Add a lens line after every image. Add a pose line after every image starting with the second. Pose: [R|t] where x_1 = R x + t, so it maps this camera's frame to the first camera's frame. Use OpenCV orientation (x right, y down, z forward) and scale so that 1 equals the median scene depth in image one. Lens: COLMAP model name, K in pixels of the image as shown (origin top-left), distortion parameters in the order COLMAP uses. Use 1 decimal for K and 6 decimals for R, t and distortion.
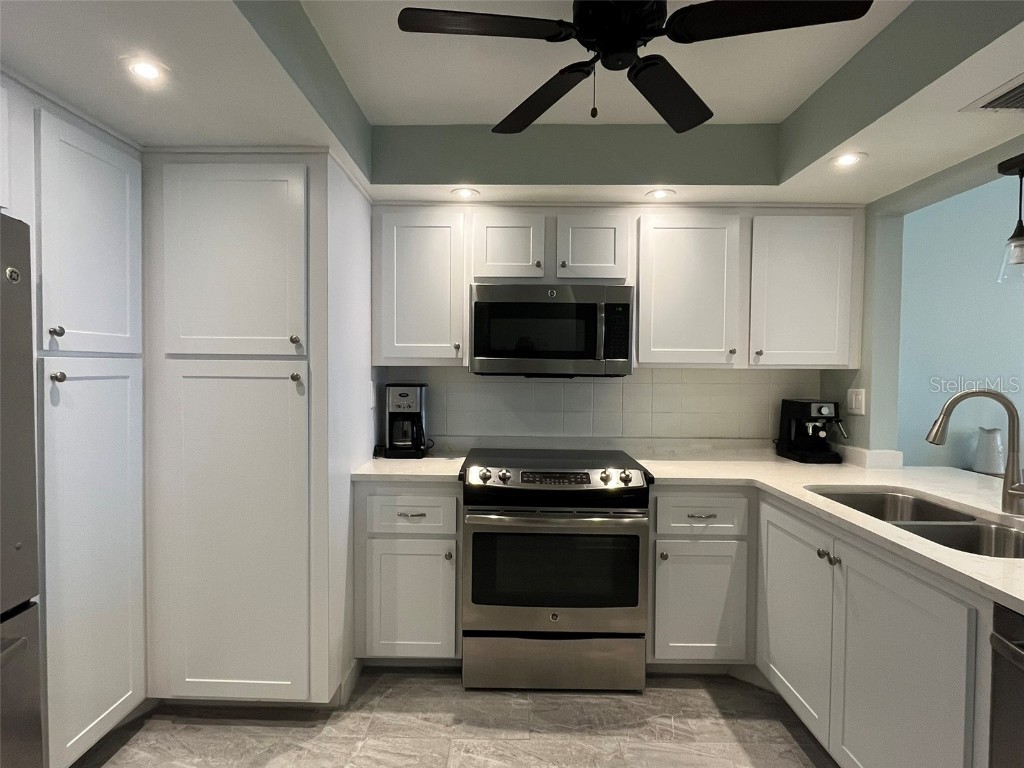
lens RADIAL K [[520.2, 0, 512.0], [0, 520.2, 384.0], [0, 0, 1]] dist [0.000601, -0.000036]
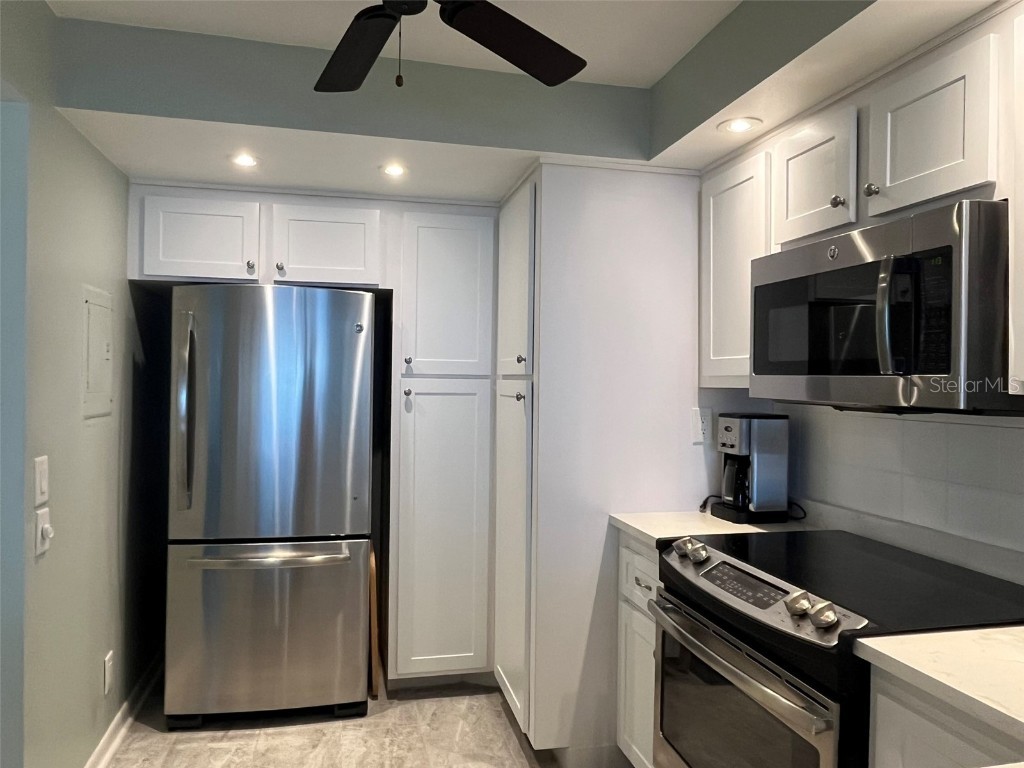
lens RADIAL K [[734.5, 0, 512.0], [0, 734.5, 384.0], [0, 0, 1]] dist [-0.002745, -0.001670]
pose [[0.239720, 0.001033, -0.970842, 0.715236], [-0.040816, 0.999126, -0.009015, -0.018563], [0.969984, 0.041787, 0.239552, 0.493359]]
